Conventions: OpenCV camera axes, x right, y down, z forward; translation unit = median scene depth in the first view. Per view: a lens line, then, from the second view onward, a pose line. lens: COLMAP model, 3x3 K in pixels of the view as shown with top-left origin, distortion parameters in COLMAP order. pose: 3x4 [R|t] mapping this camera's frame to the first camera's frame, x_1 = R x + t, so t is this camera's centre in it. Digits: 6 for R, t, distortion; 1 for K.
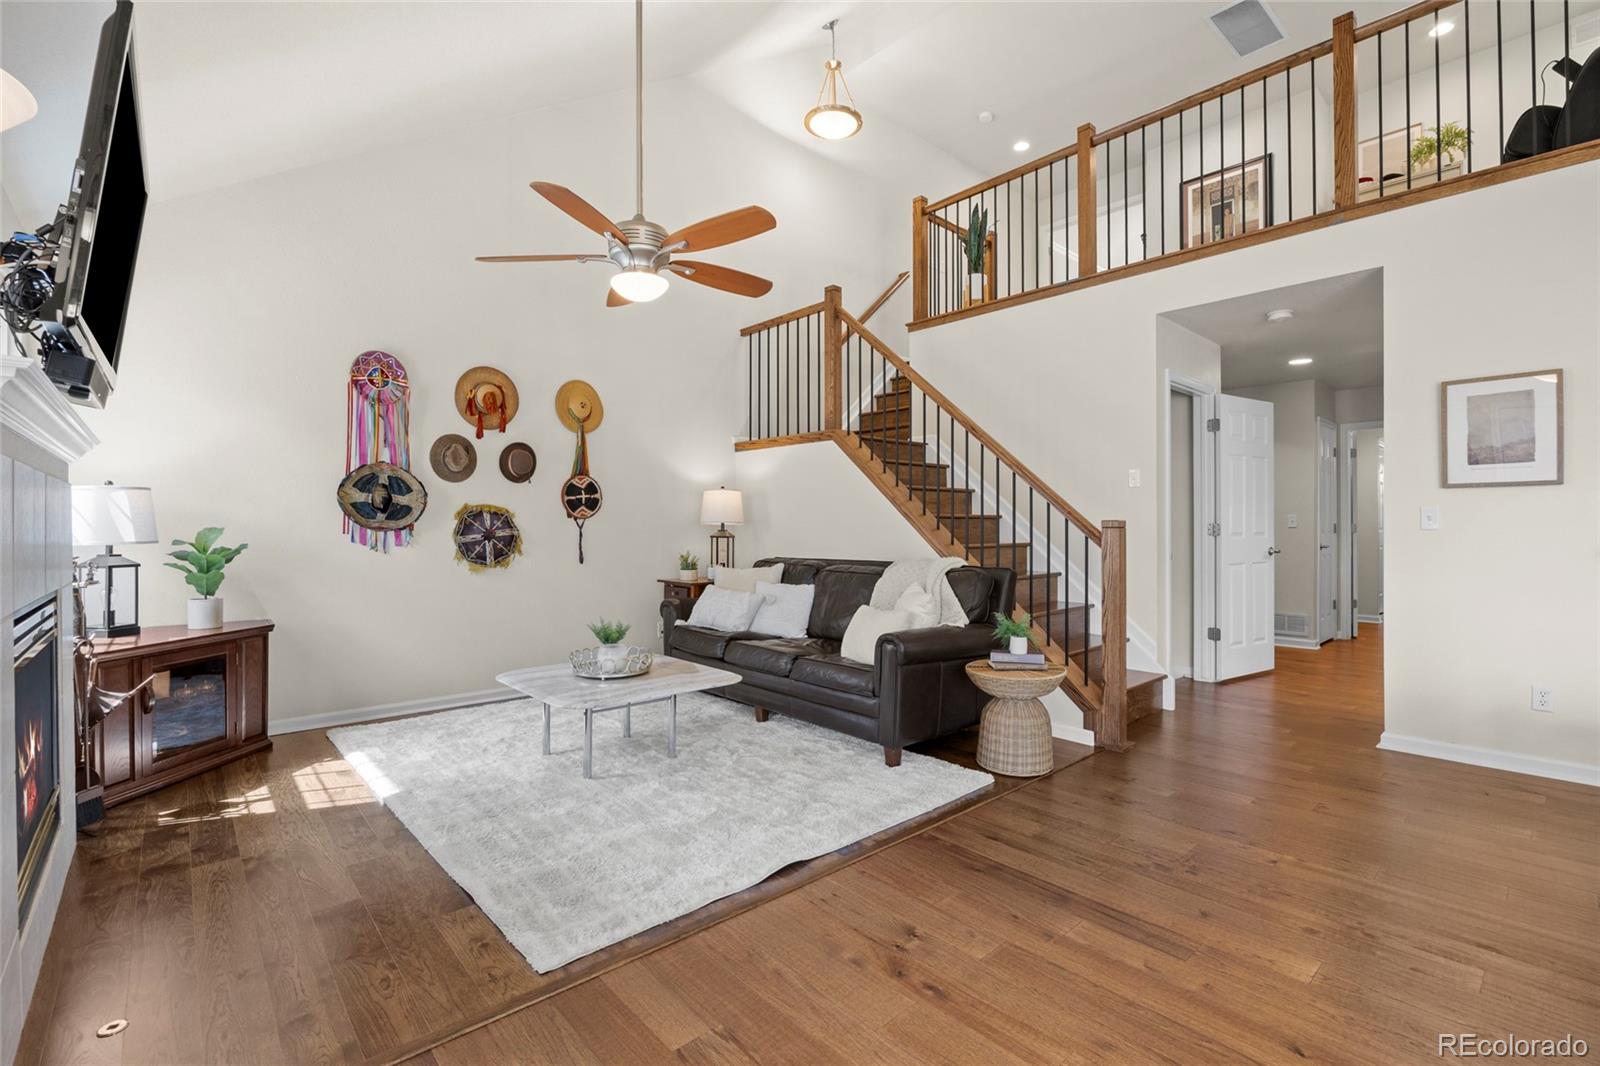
lens RADIAL K [[709.5, 0, 803.5], [0, 709.5, 526.8], [0, 0, 1]] dist [-0.014957, 0.000794]
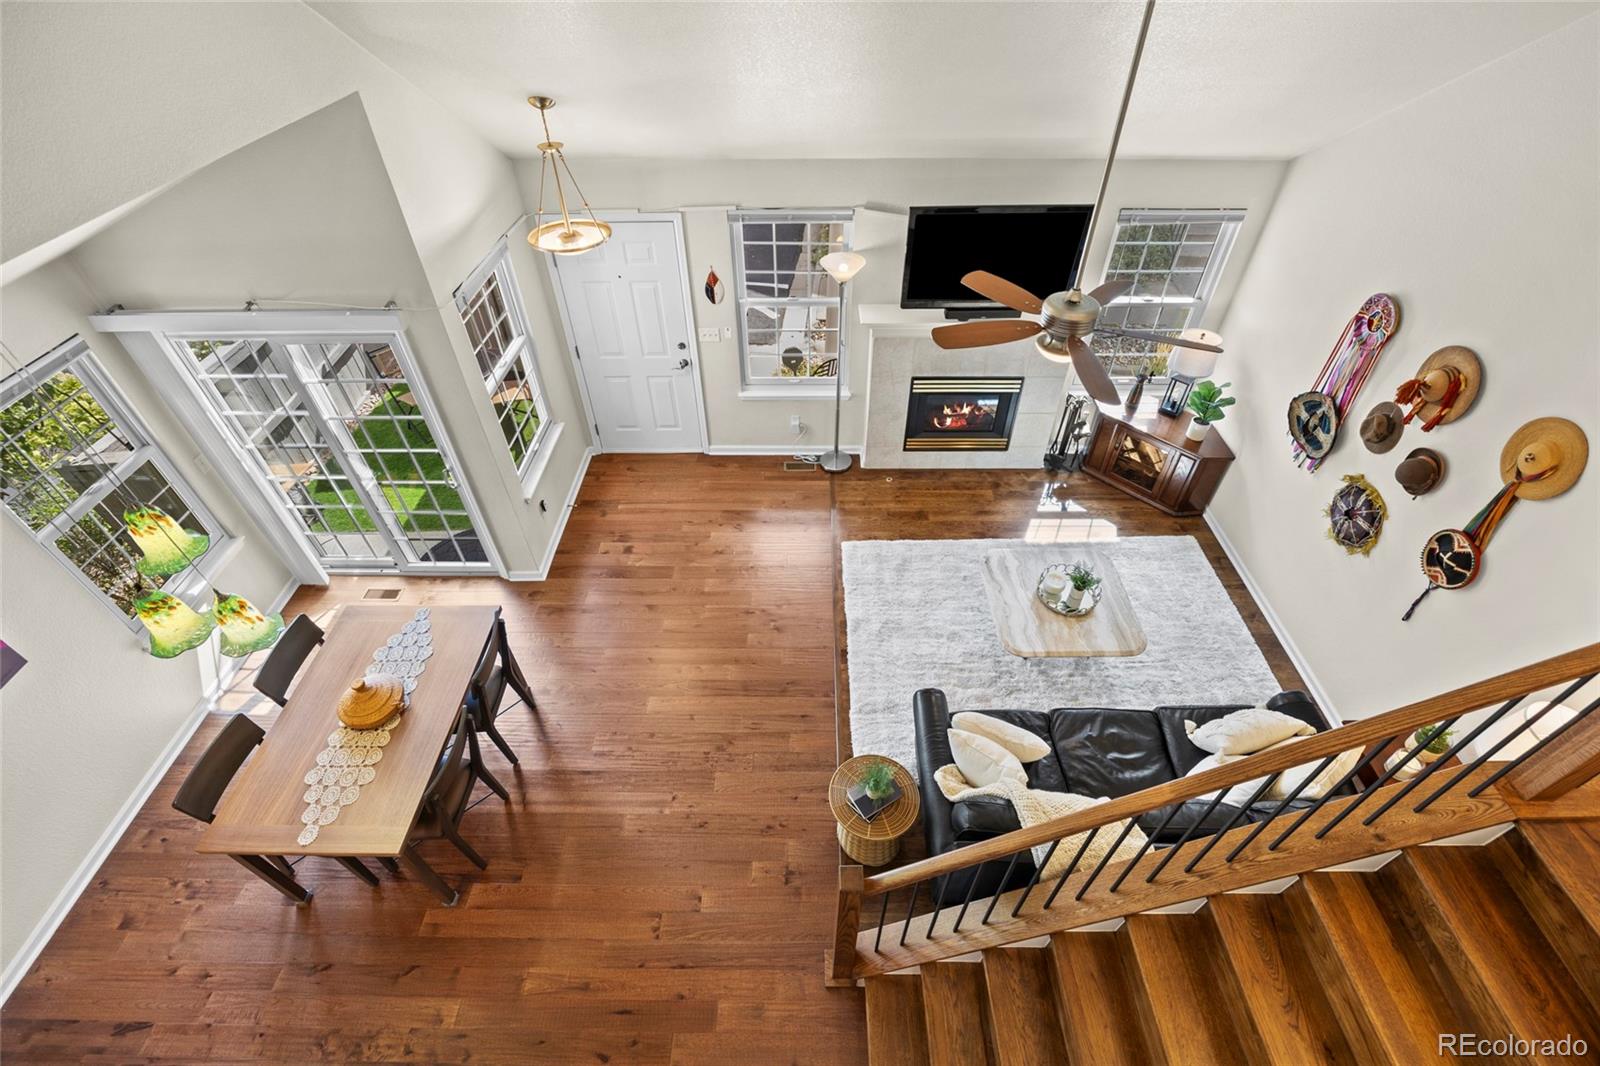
lens RADIAL K [[696.2, 0, 803.3], [0, 696.2, 529.1], [0, 0, 1]] dist [-0.013931, 0.000280]
pose [[-0.671748, 0.512269, -0.535103, 0.588613], [0.008974, 0.727926, 0.685597, -0.662948], [0.740725, 0.455746, -0.493580, 1.013301]]
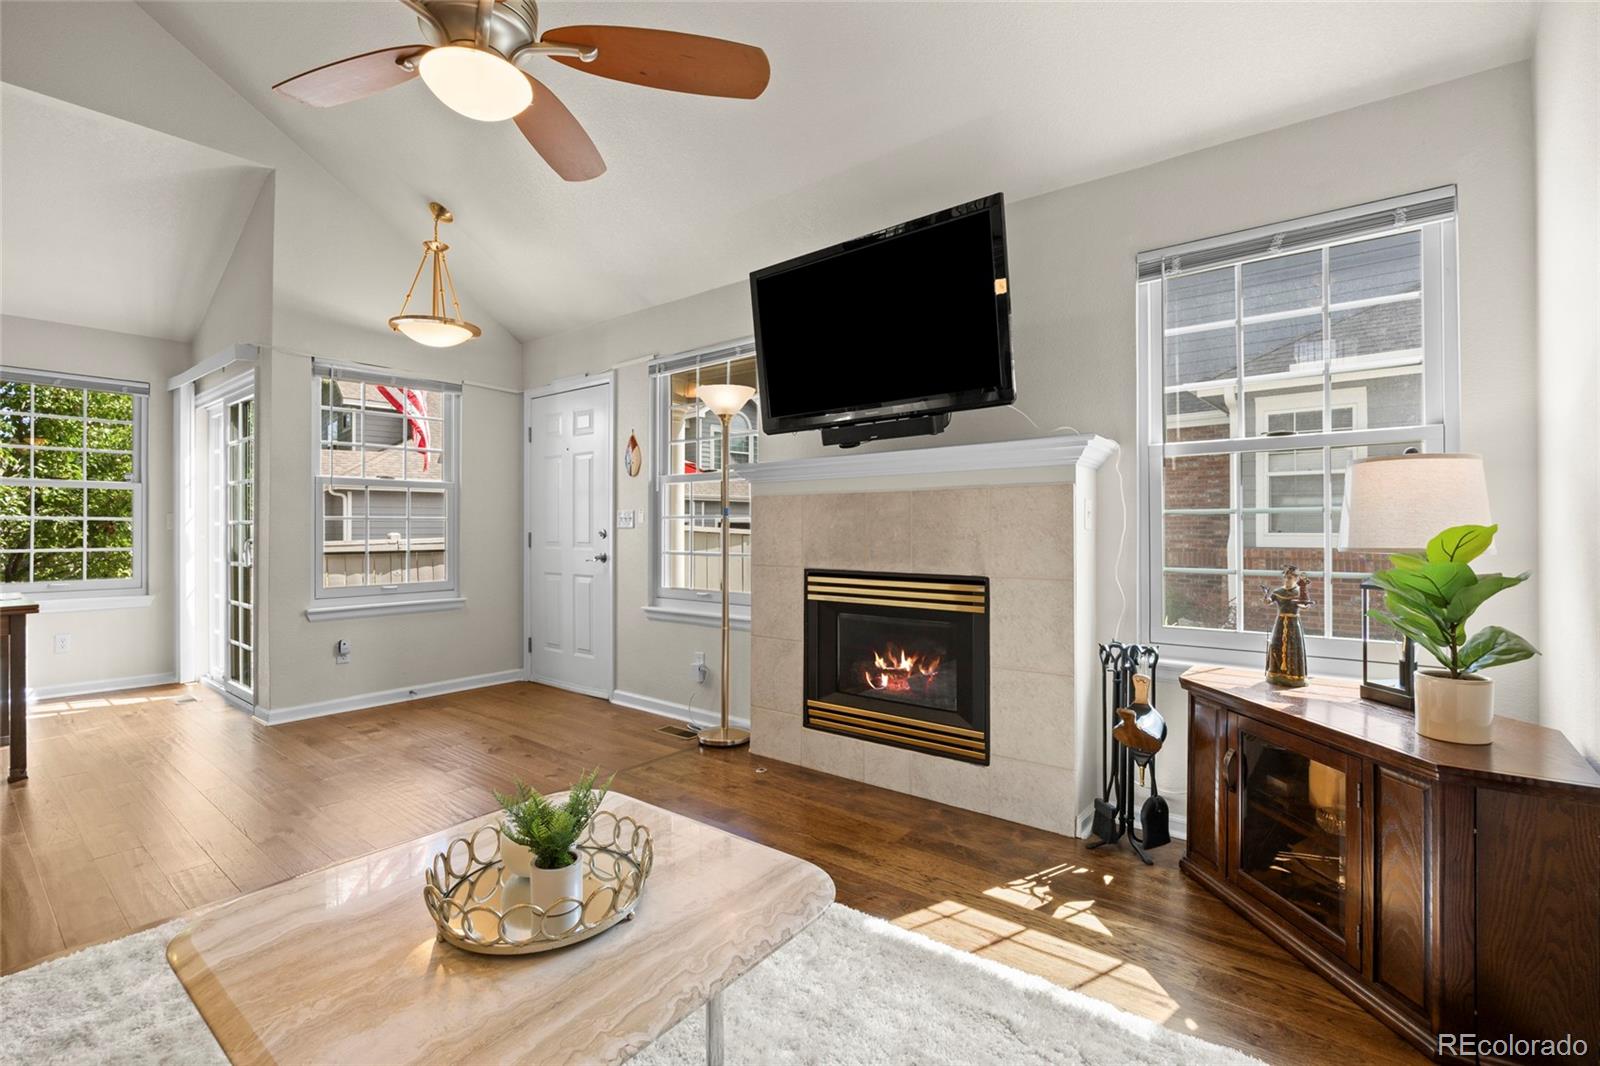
lens RADIAL K [[709.5, 0, 803.5], [0, 709.5, 526.8], [0, 0, 1]] dist [-0.014957, 0.000794]
pose [[-0.984566, 0.003102, -0.174988, -0.281996], [0.003493, 0.999992, -0.001924, 0.001792], [0.174981, -0.002506, -0.984569, 1.155848]]
